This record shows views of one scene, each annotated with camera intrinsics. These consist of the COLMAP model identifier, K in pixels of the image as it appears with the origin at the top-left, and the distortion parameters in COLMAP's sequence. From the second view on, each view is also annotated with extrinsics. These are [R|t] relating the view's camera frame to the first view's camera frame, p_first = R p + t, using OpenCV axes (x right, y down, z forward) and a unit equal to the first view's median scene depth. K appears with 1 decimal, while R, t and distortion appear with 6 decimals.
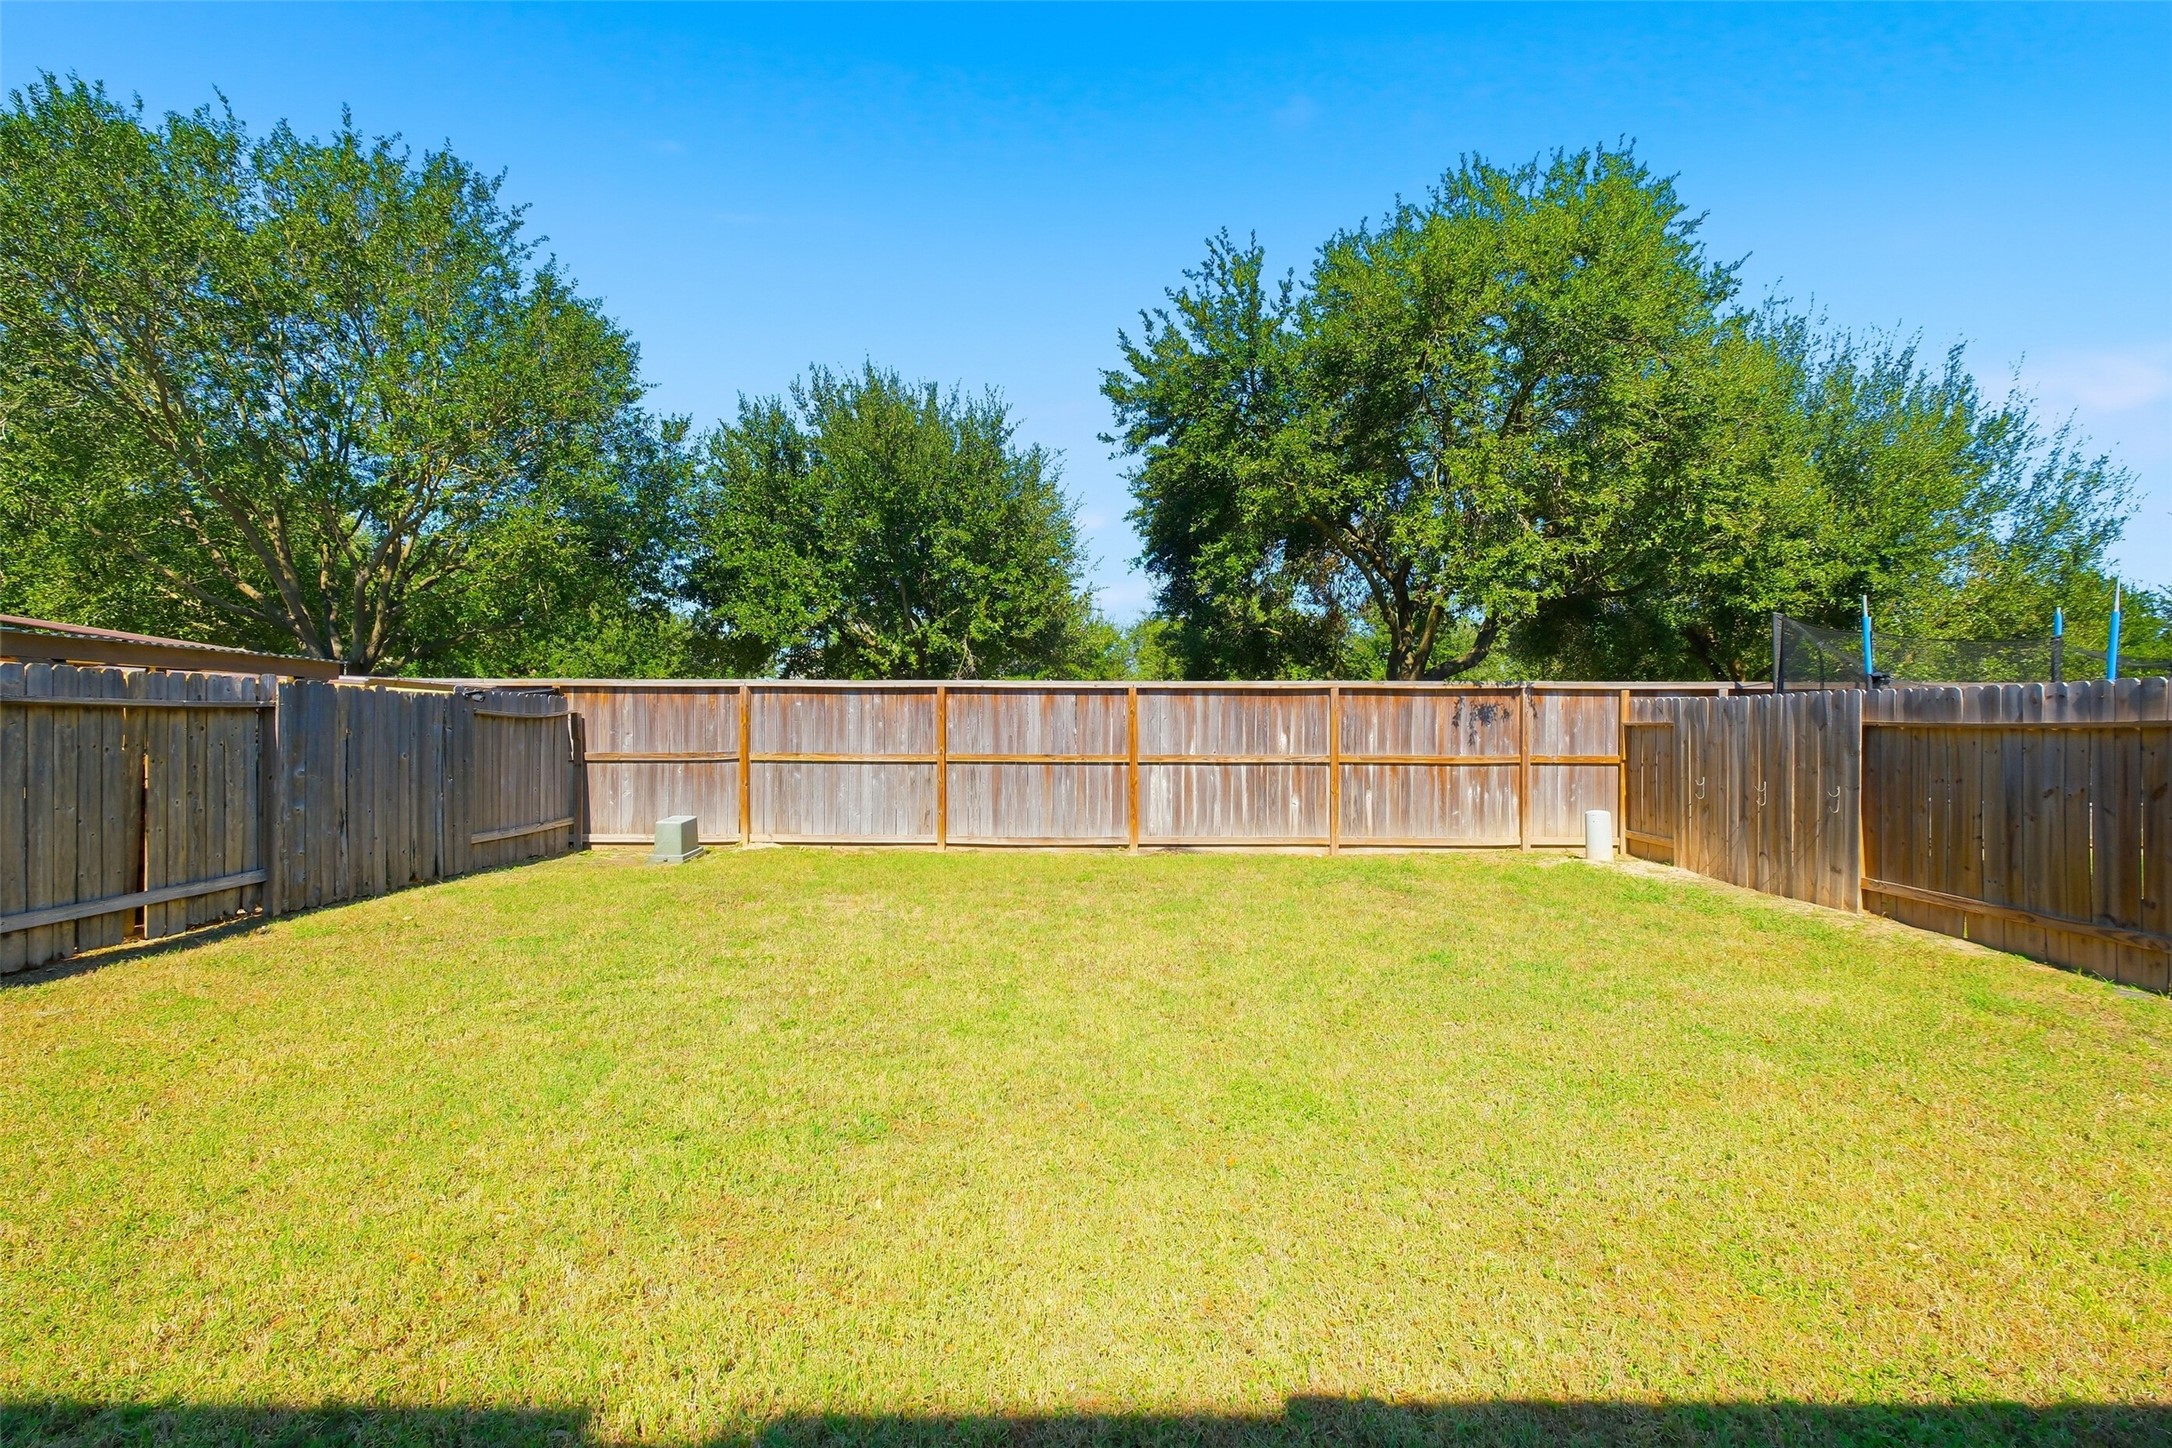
lens RADIAL K [[971.7, 0, 1094.7], [0, 971.7, 717.5], [0, 0, 1]] dist [-0.001715, 0.000145]
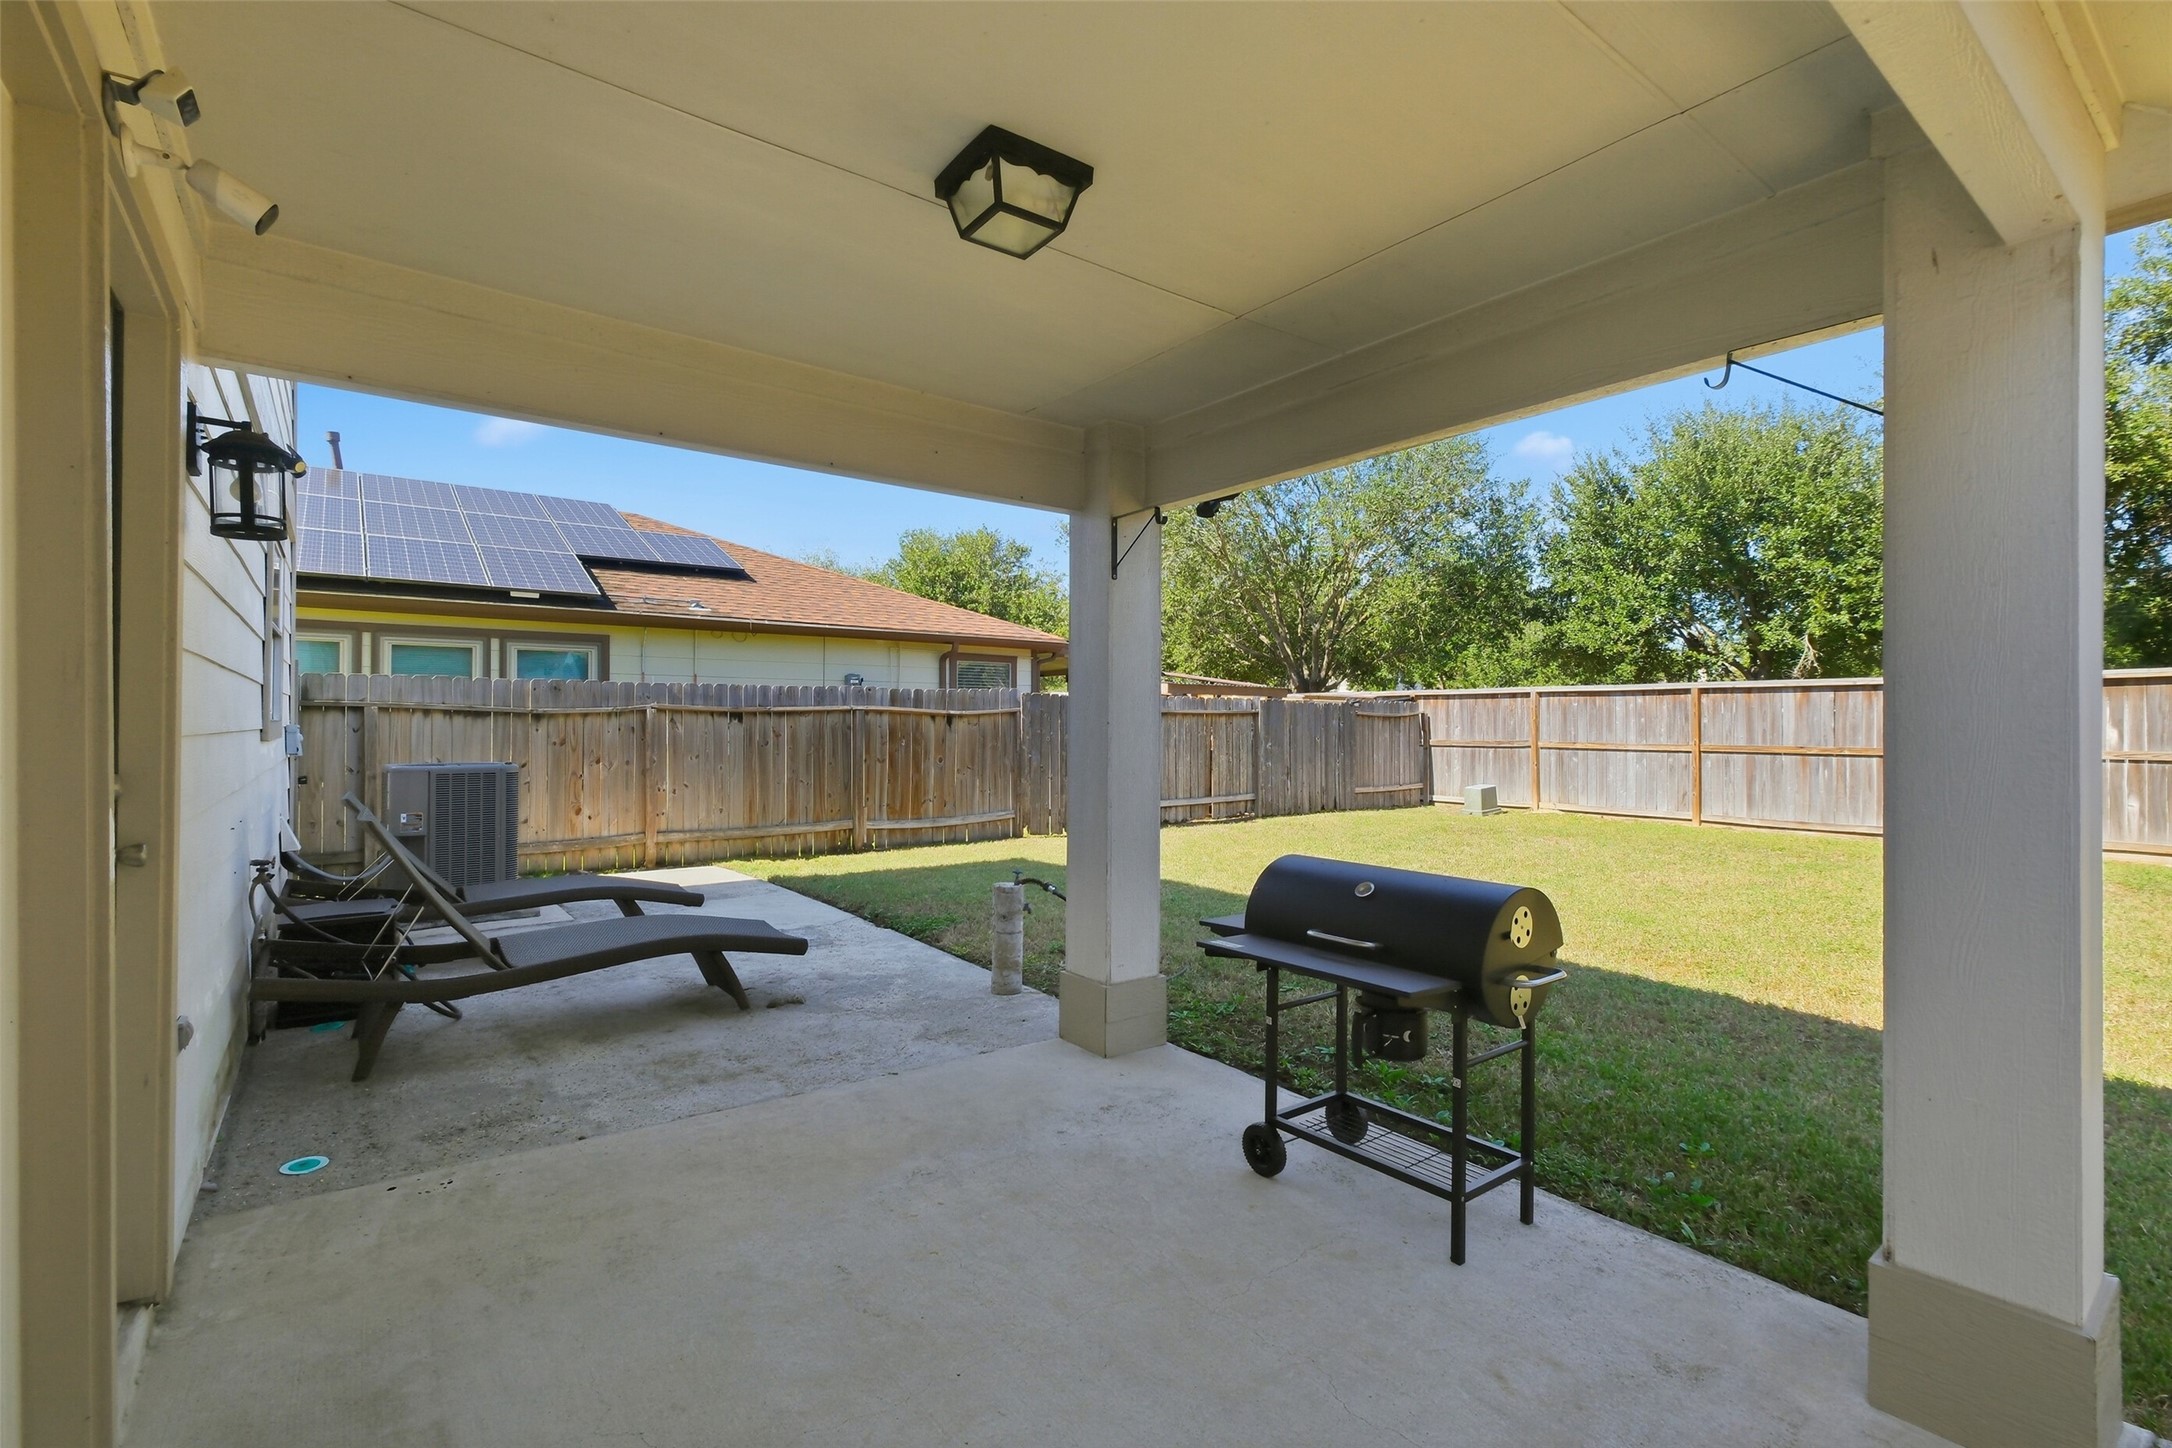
lens RADIAL K [[985.8, 0, 1089.9], [0, 985.8, 715.4], [0, 0, 1]] dist [0.000676, 0.000128]
pose [[0.607928, -0.008472, -0.793947, 0.350377], [0.009462, 0.999949, -0.003425, -0.000887], [0.793936, -0.005430, 0.607977, -0.322196]]
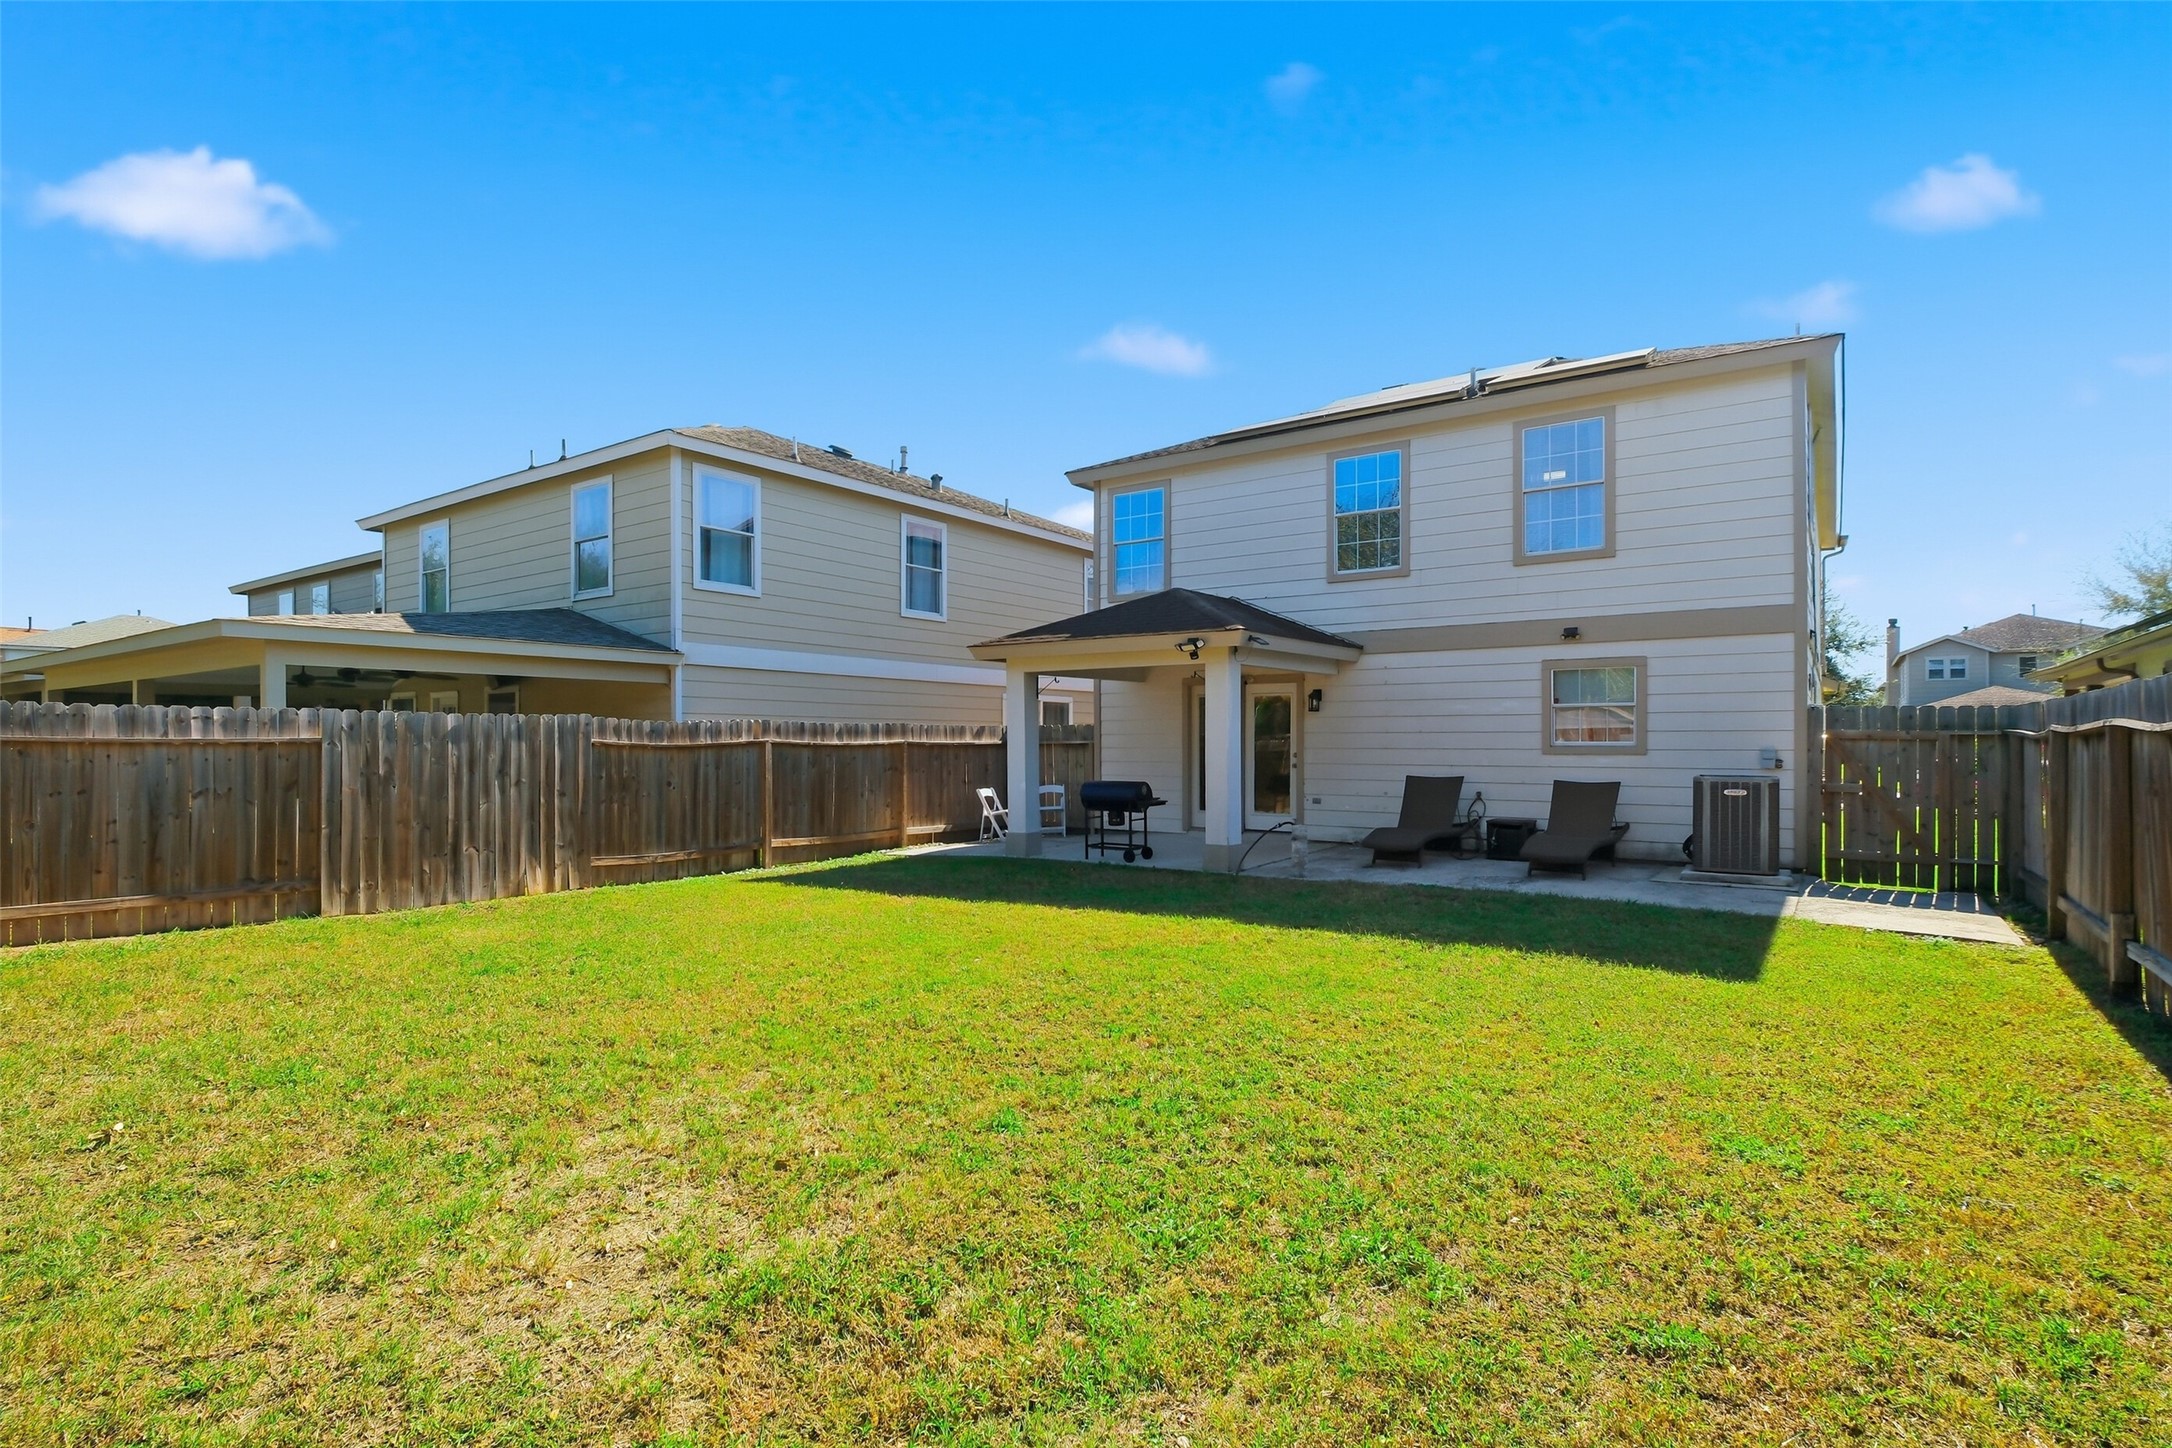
lens RADIAL K [[1135.9, 0, 1091.4], [0, 1135.9, 703.0], [0, 0, 1]] dist [0.003863, 0.000443]
pose [[-0.820261, 0.012008, 0.571863, -0.464306], [-0.012419, 0.999170, -0.038795, 0.001185], [-0.571854, -0.038924, -0.819431, 0.874628]]
